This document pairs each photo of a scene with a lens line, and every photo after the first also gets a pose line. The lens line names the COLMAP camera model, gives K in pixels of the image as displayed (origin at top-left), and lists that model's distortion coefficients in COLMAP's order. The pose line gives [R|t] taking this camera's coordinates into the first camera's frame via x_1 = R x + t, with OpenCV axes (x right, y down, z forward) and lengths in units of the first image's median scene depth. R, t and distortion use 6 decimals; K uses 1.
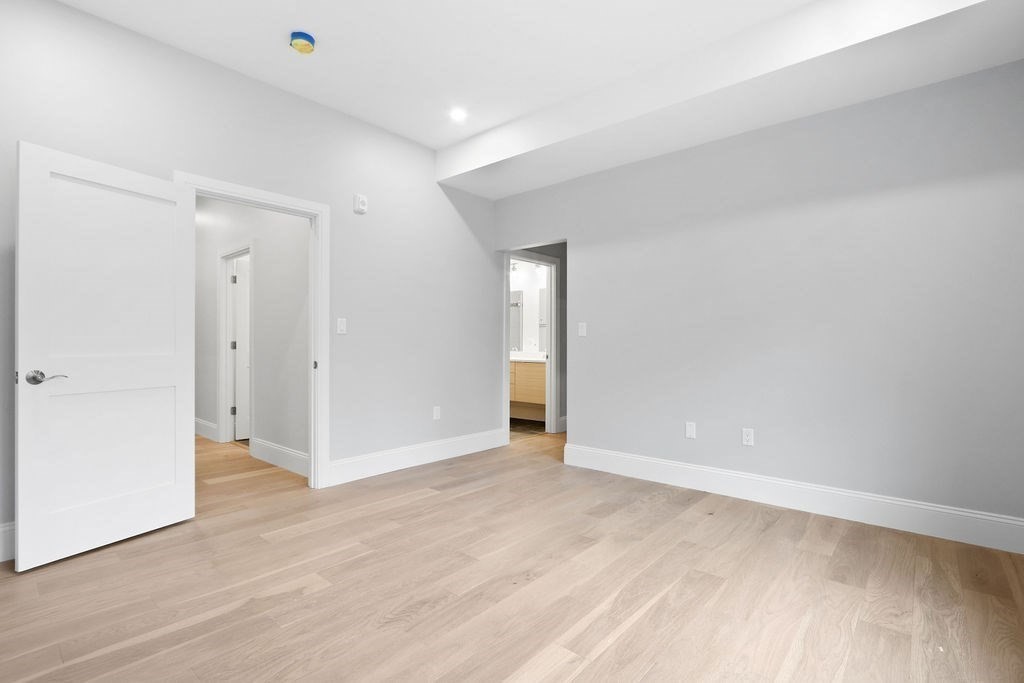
lens RADIAL K [[485.1, 0, 509.2], [0, 485.1, 338.7], [0, 0, 1]] dist [-0.016937, 0.000651]
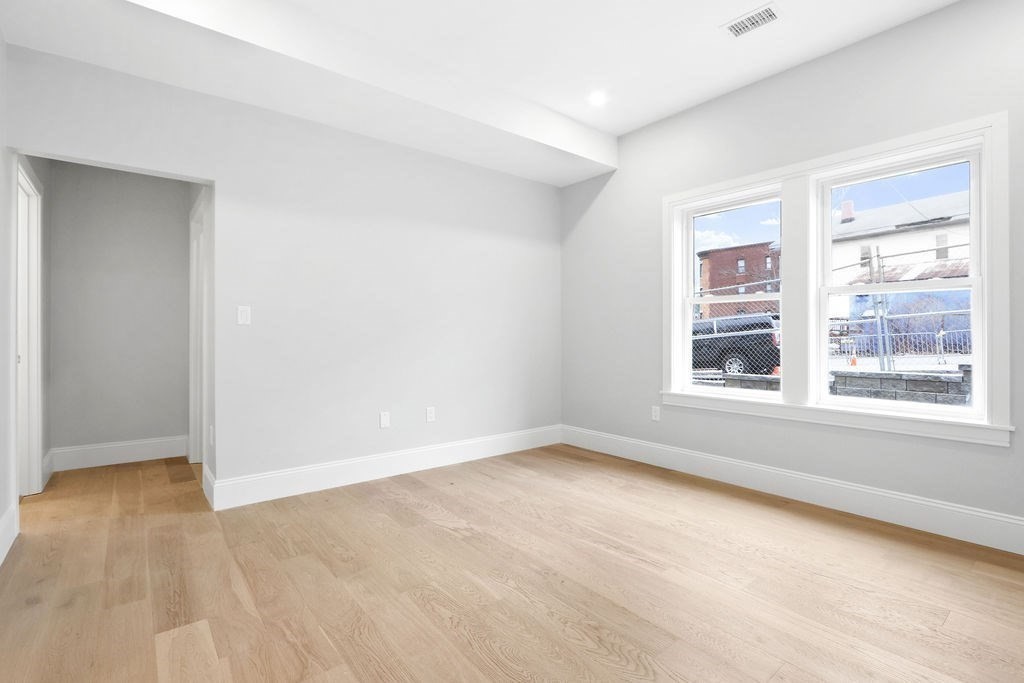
lens RADIAL K [[485.1, 0, 509.2], [0, 485.1, 338.7], [0, 0, 1]] dist [-0.016937, 0.000651]
pose [[0.153076, -0.009807, 0.988166, -0.639847], [-0.009040, 0.999895, 0.011324, 0.004921], [-0.988173, -0.010667, 0.152971, 0.641527]]
